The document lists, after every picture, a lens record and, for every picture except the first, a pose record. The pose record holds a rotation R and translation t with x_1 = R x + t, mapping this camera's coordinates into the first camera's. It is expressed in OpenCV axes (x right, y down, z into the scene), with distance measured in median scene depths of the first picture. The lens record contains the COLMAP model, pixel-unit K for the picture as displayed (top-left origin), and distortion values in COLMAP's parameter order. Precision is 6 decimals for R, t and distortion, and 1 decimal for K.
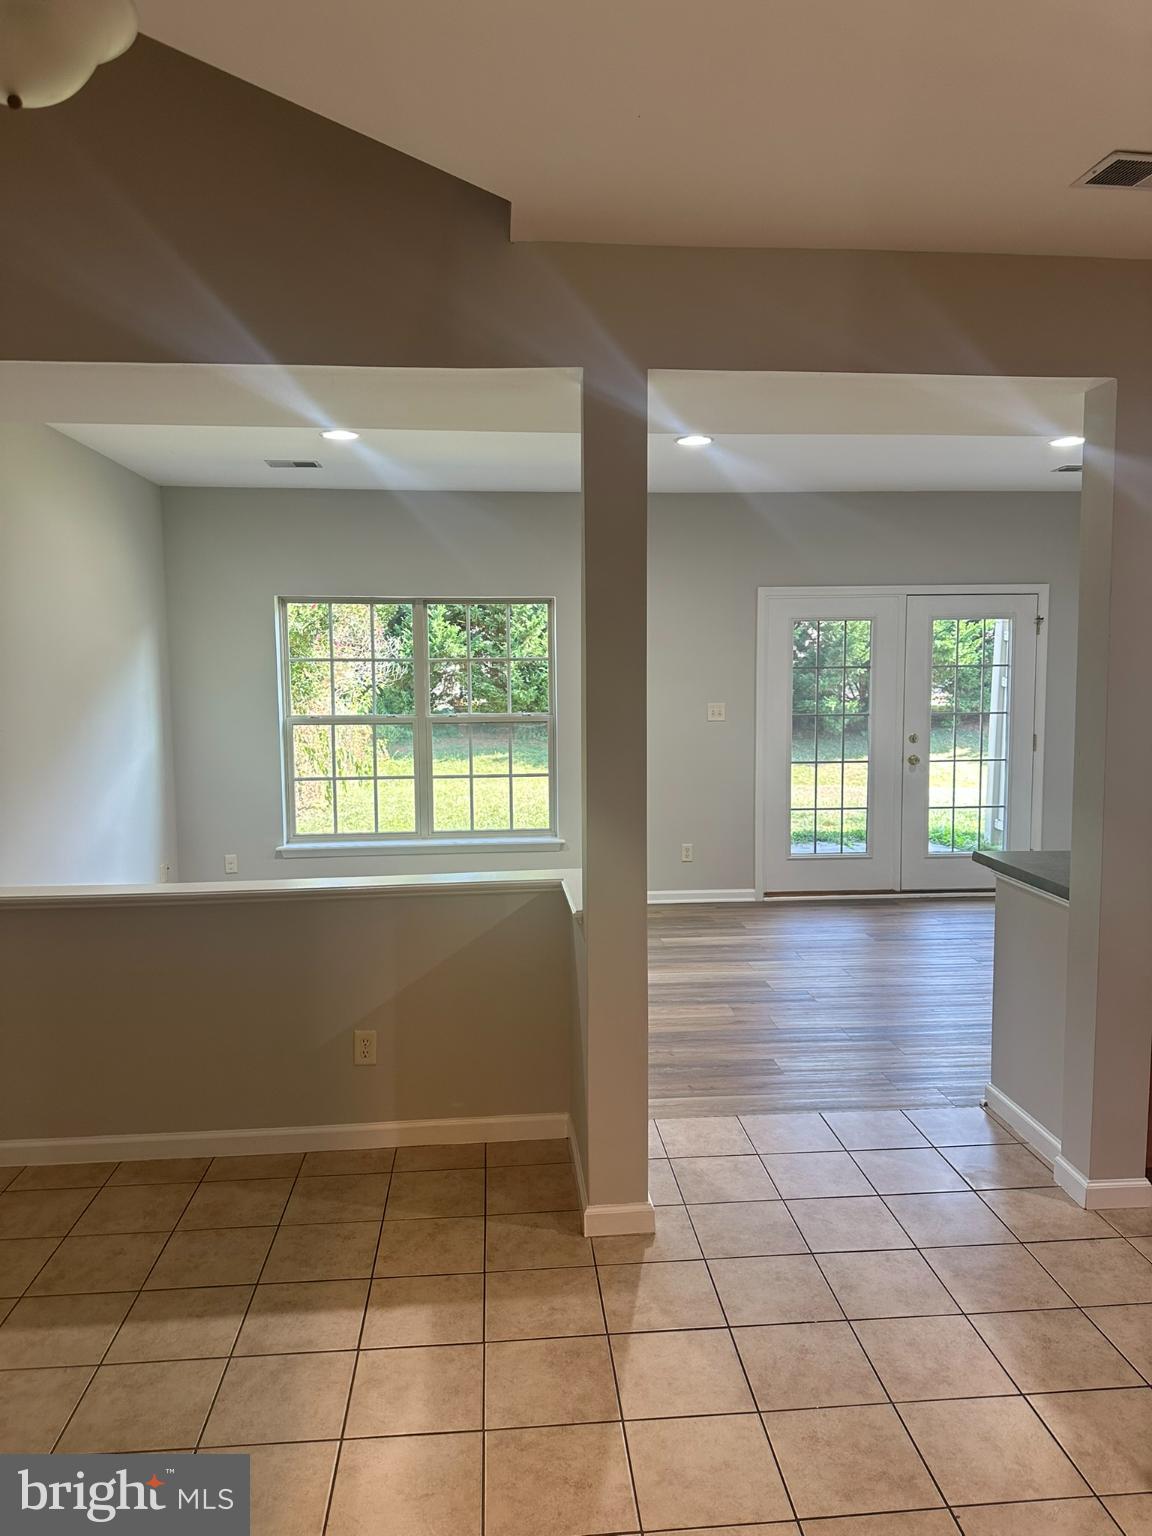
lens RADIAL K [[1083.7, 0, 572.9], [0, 1083.7, 771.3], [0, 0, 1]] dist [0.072275, -0.051187]
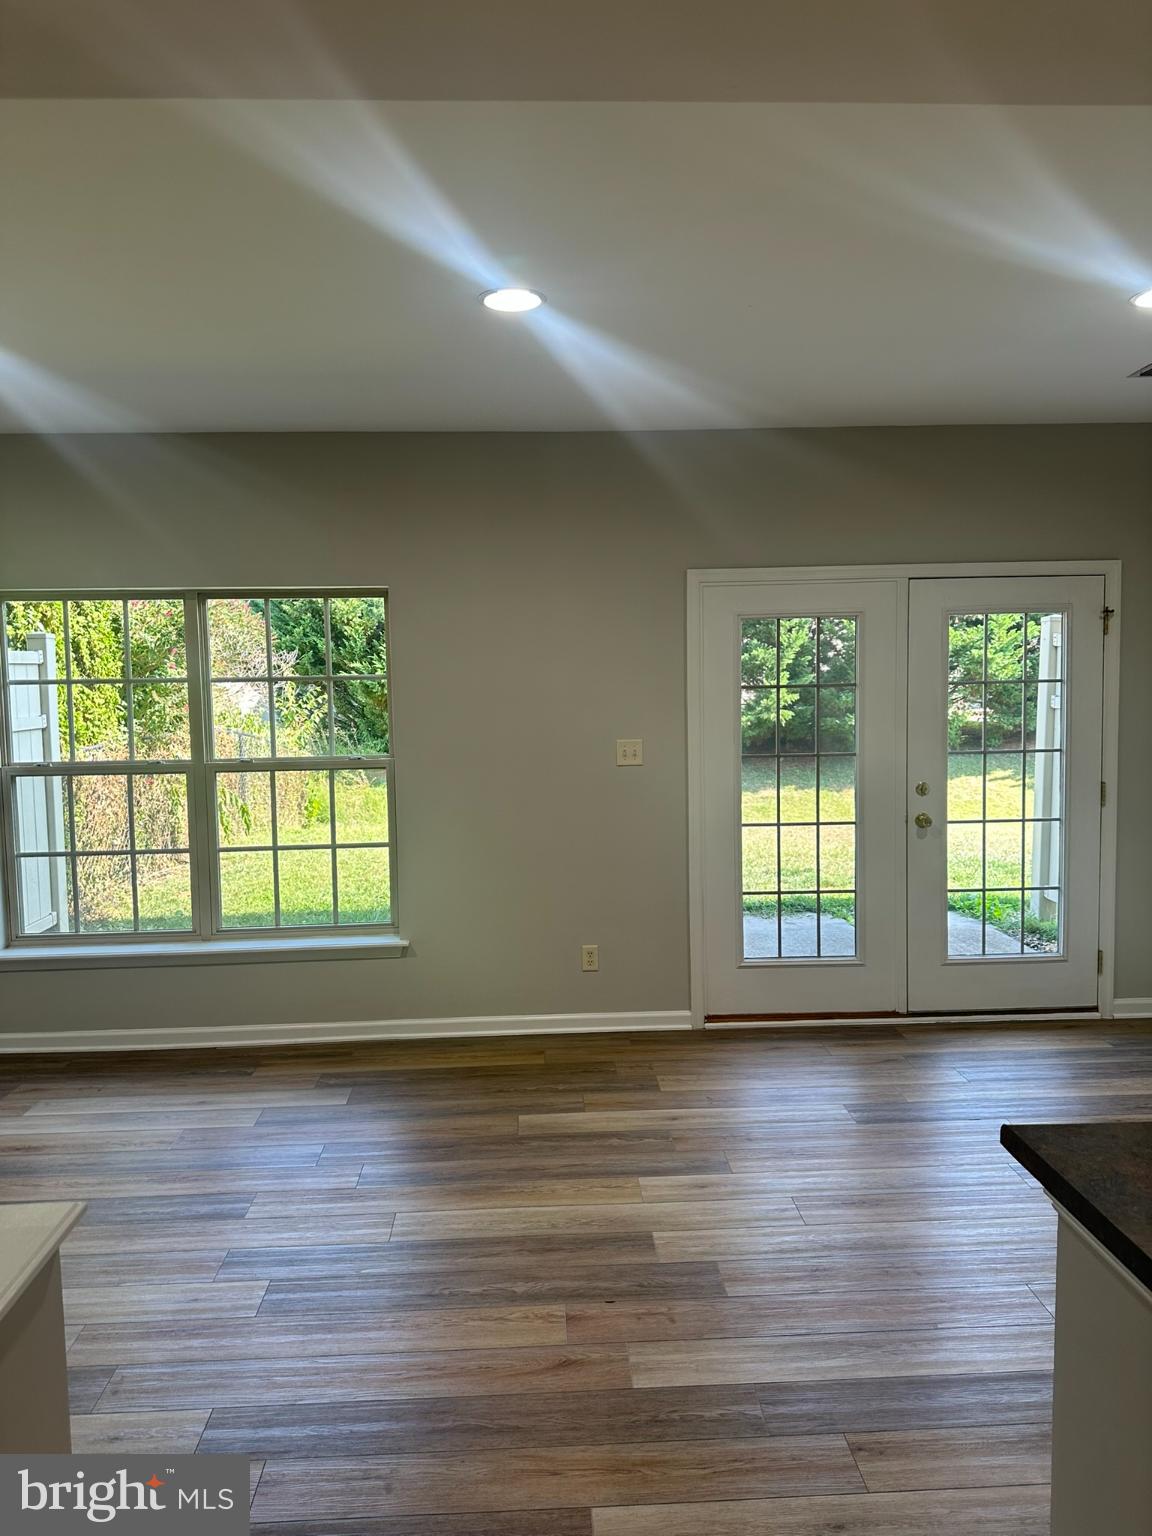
lens RADIAL K [[1083.7, 0, 576.4], [0, 1083.7, 762.7], [0, 0, 1]] dist [0.072275, -0.051187]
pose [[0.999437, -0.007242, -0.032761, 0.119309], [0.006523, 0.999737, -0.022004, -0.033048], [0.032912, 0.021778, 0.999221, 0.312511]]
